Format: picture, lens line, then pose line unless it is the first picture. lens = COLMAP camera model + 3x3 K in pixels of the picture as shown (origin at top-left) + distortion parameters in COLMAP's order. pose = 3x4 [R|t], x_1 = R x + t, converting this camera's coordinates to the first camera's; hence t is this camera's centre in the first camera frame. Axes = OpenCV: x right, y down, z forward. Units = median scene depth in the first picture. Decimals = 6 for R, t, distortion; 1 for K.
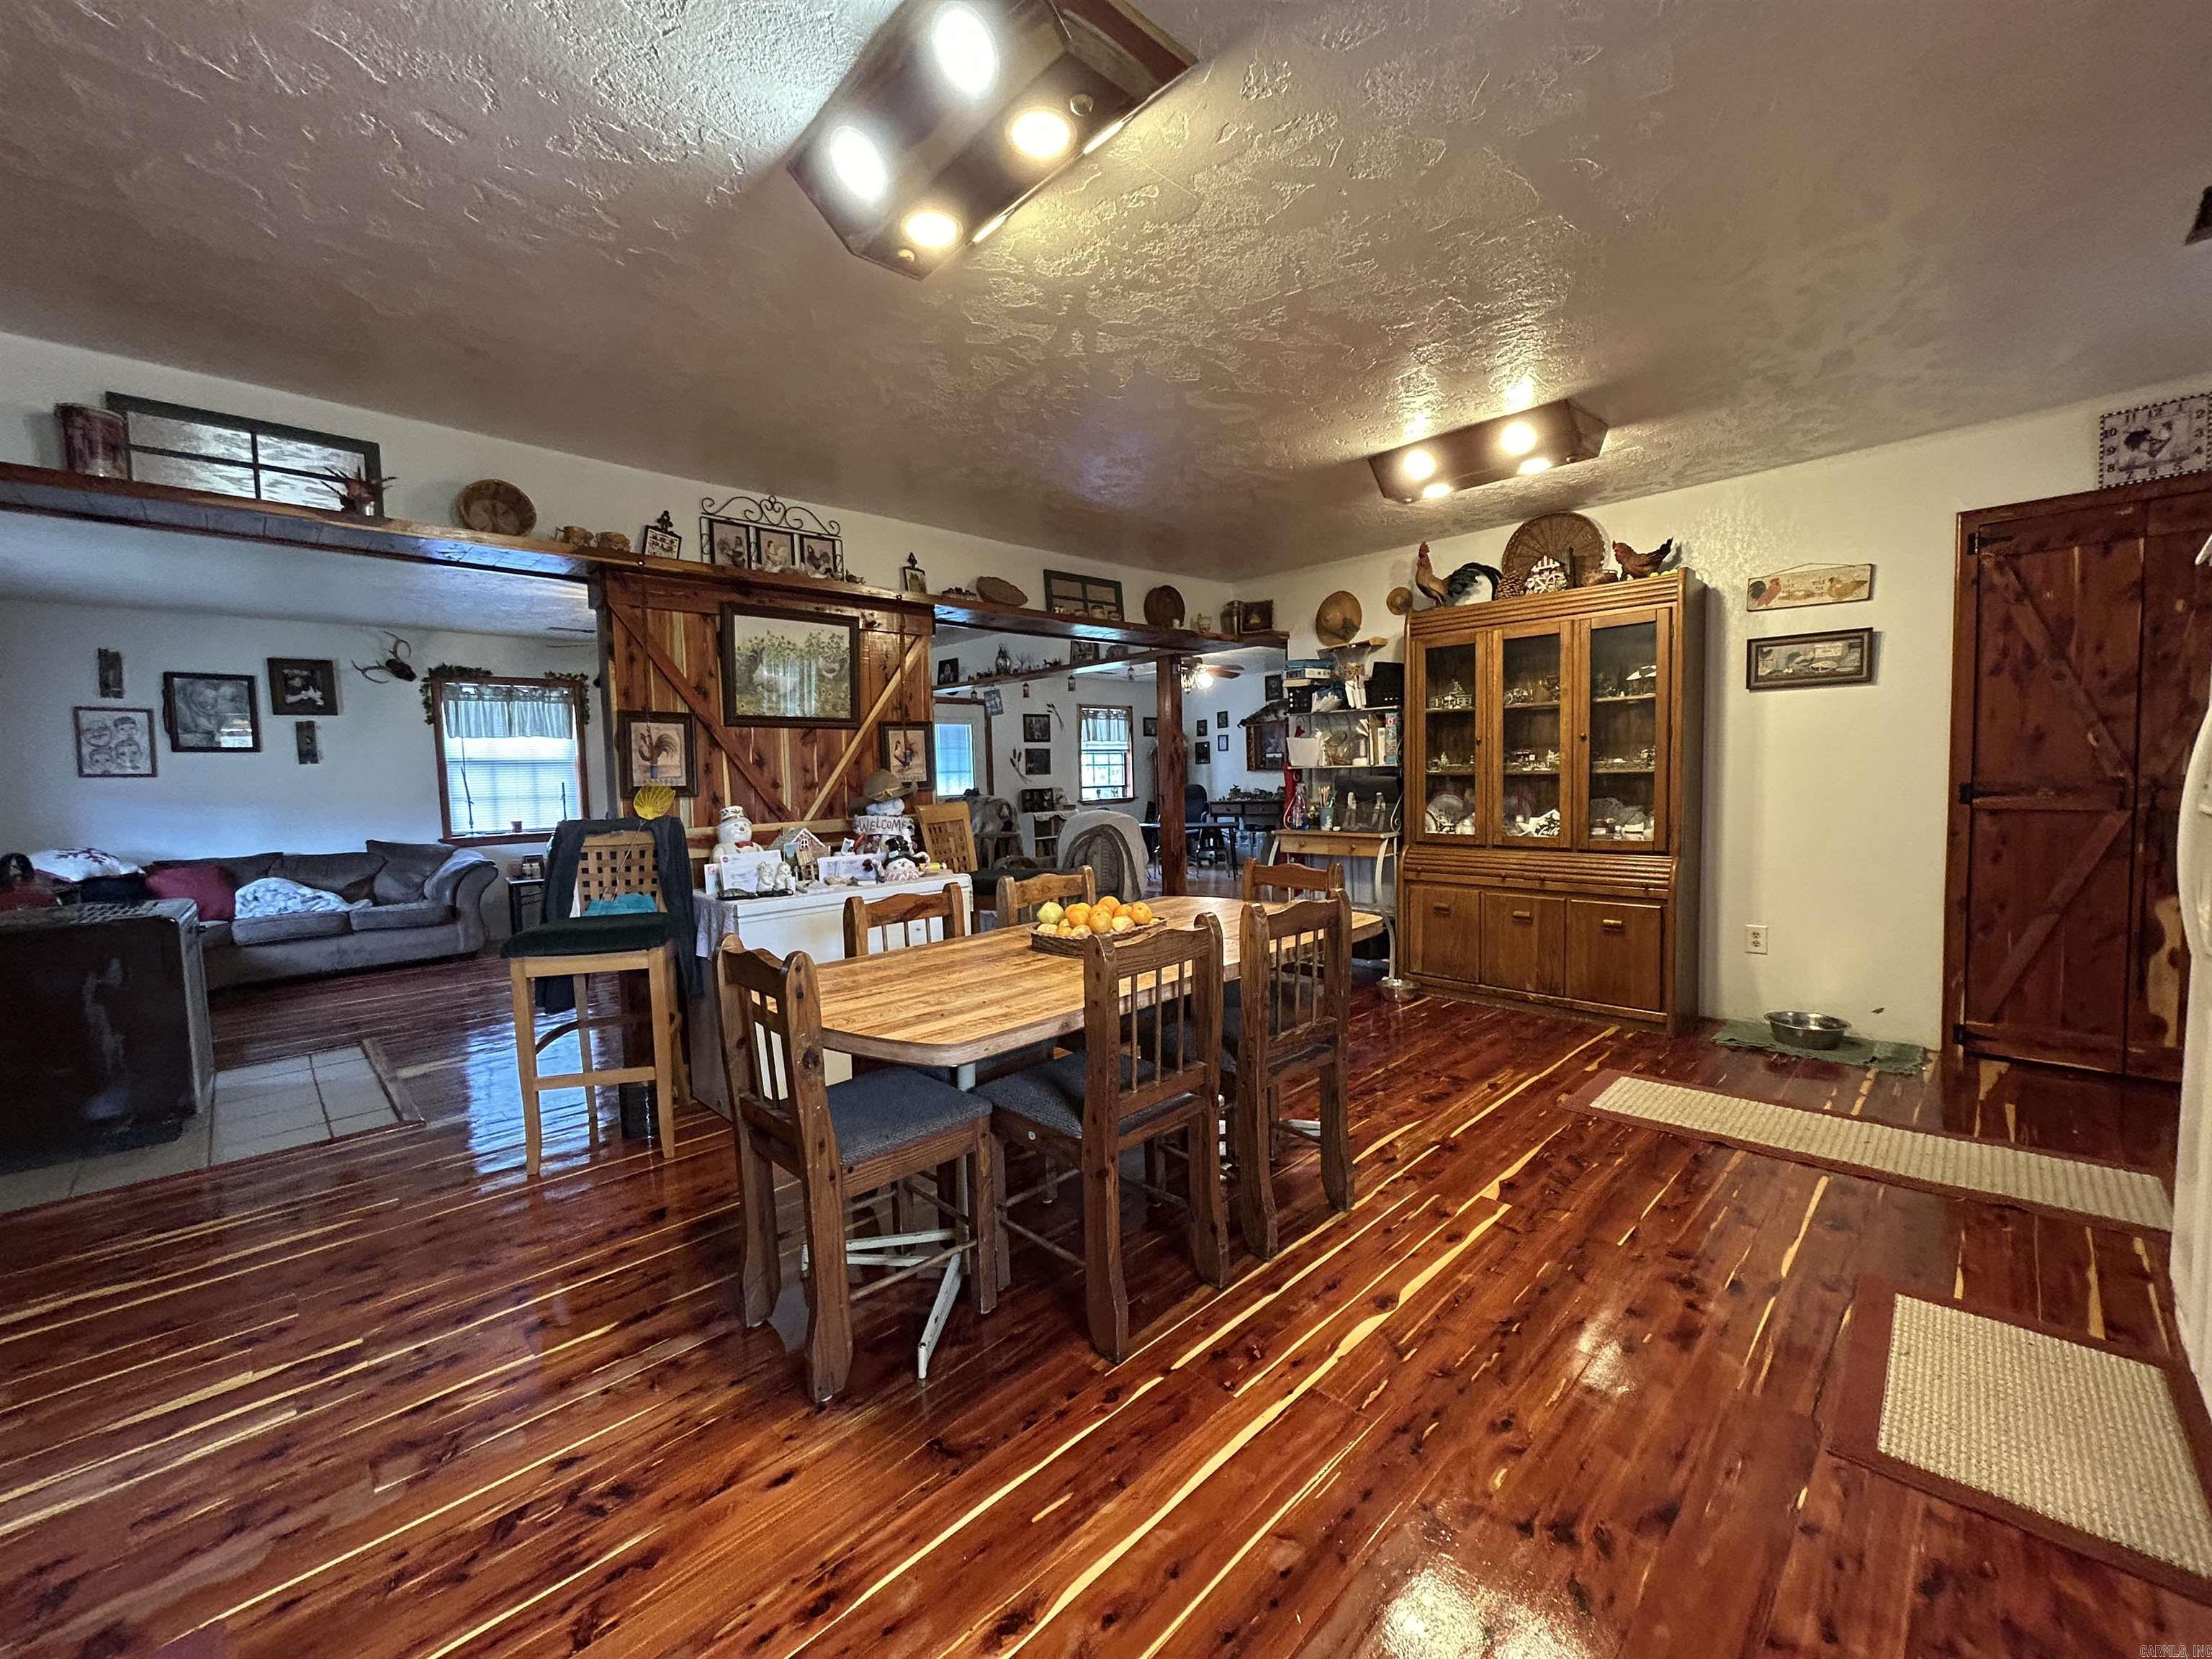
lens RADIAL K [[884.8, 0, 1106.5], [0, 884.8, 830.2], [0, 0, 1]] dist [-0.003942, 0.000974]
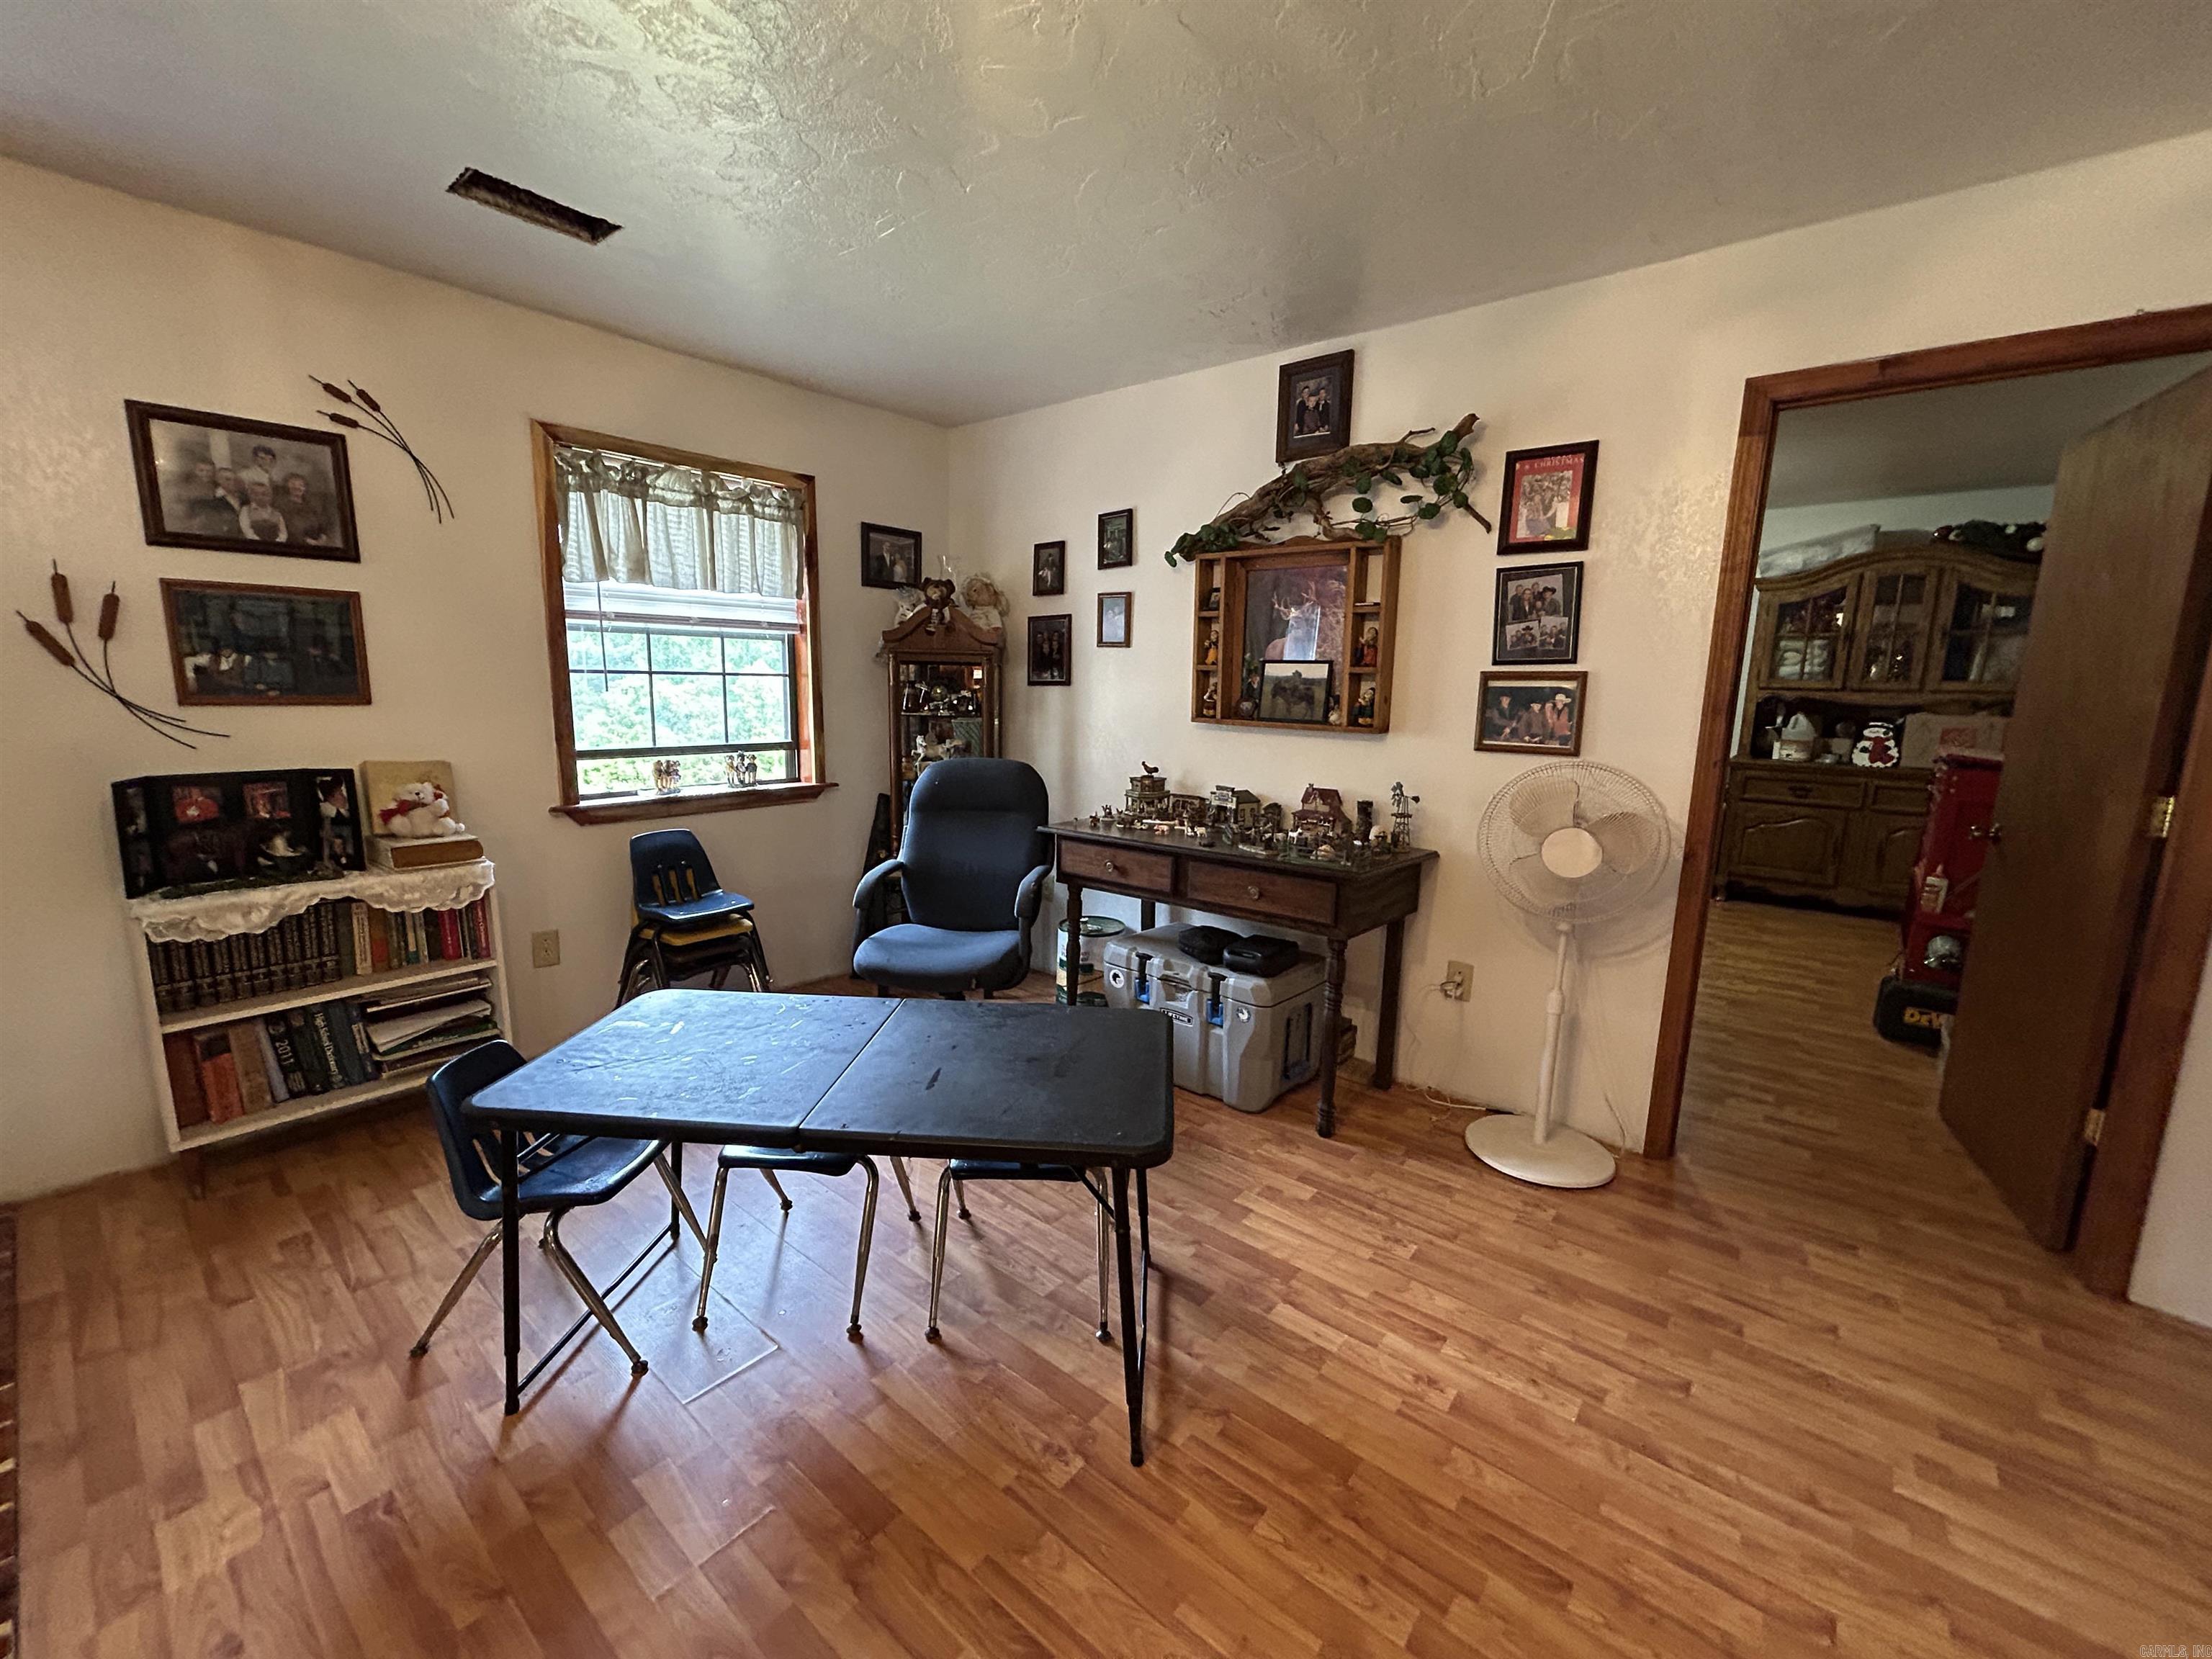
lens RADIAL K [[884.8, 0, 1096.5], [0, 884.8, 828.9], [0, 0, 1]] dist [-0.003942, 0.000974]
pose [[0.993470, 0.029313, 0.110263, 0.172824], [-0.040318, 0.994277, 0.098933, -0.105061], [-0.106732, -0.102733, 0.988966, 1.272392]]
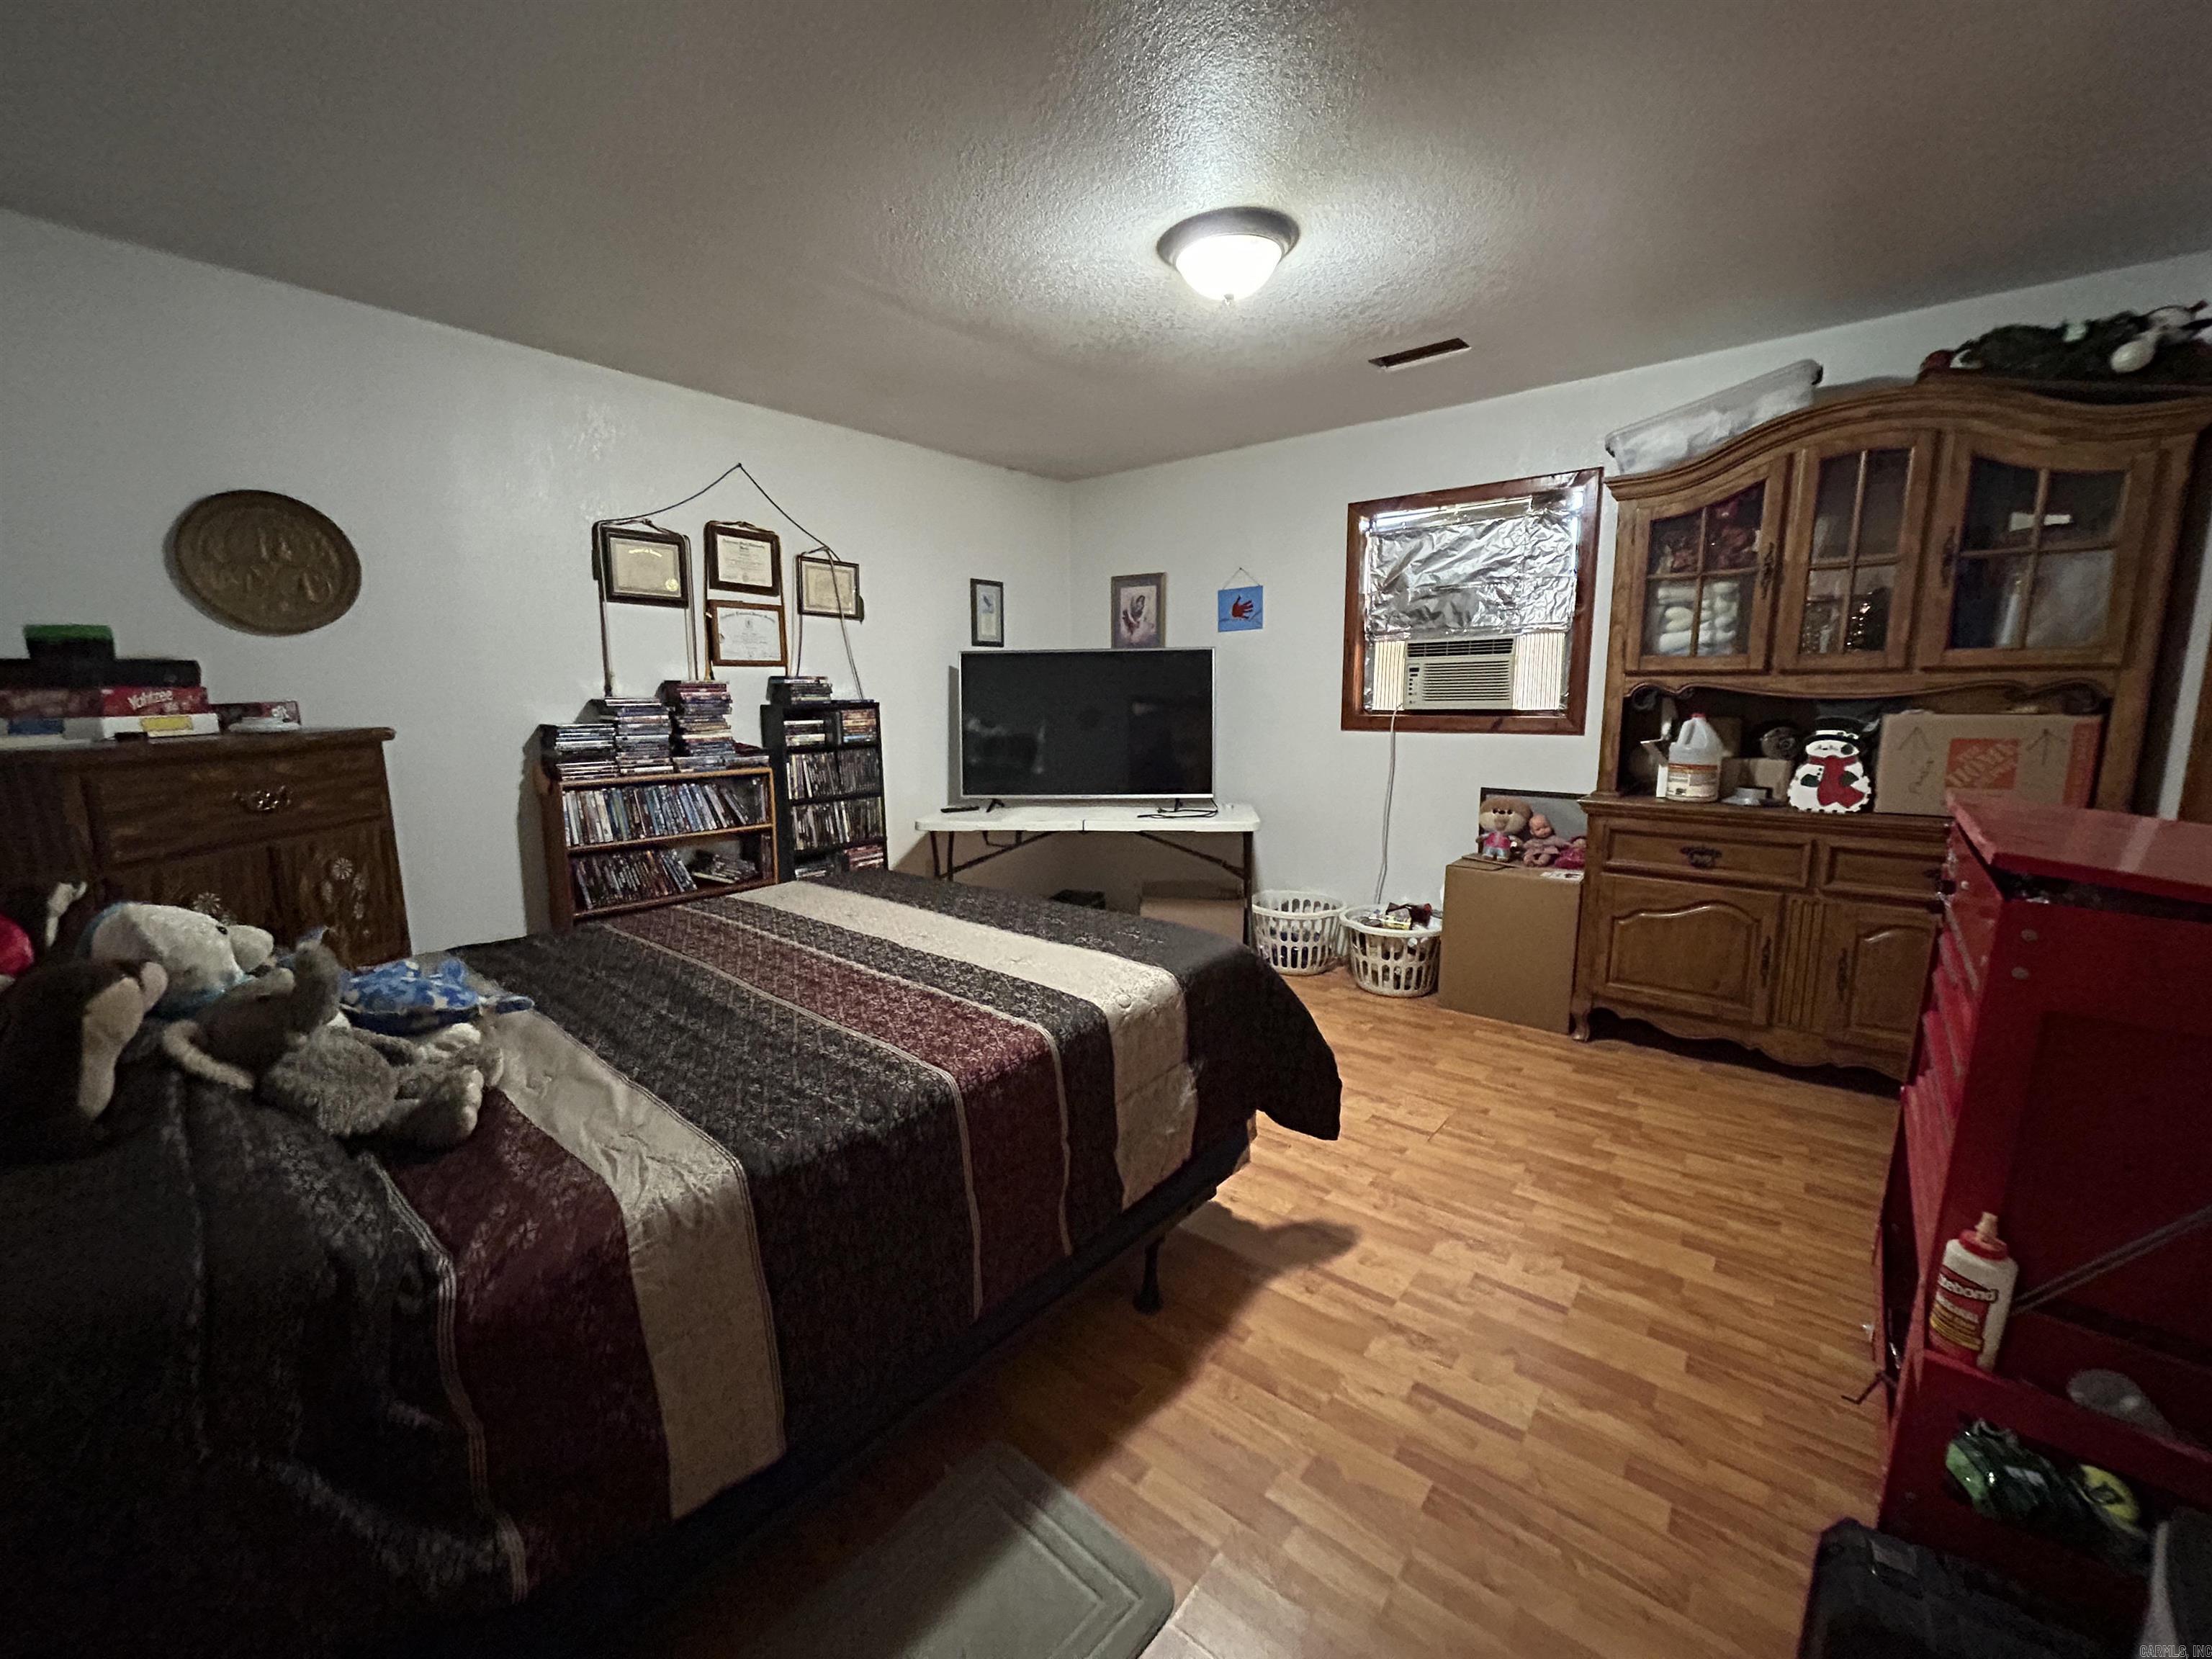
lens RADIAL K [[884.8, 0, 1116.6], [0, 884.8, 830.6], [0, 0, 1]] dist [-0.003942, 0.000974]
pose [[0.990127, 0.006661, 0.140015, 0.544024], [-0.018188, 0.996531, 0.081209, -0.129246], [-0.138988, -0.082953, 0.986814, 1.605458]]
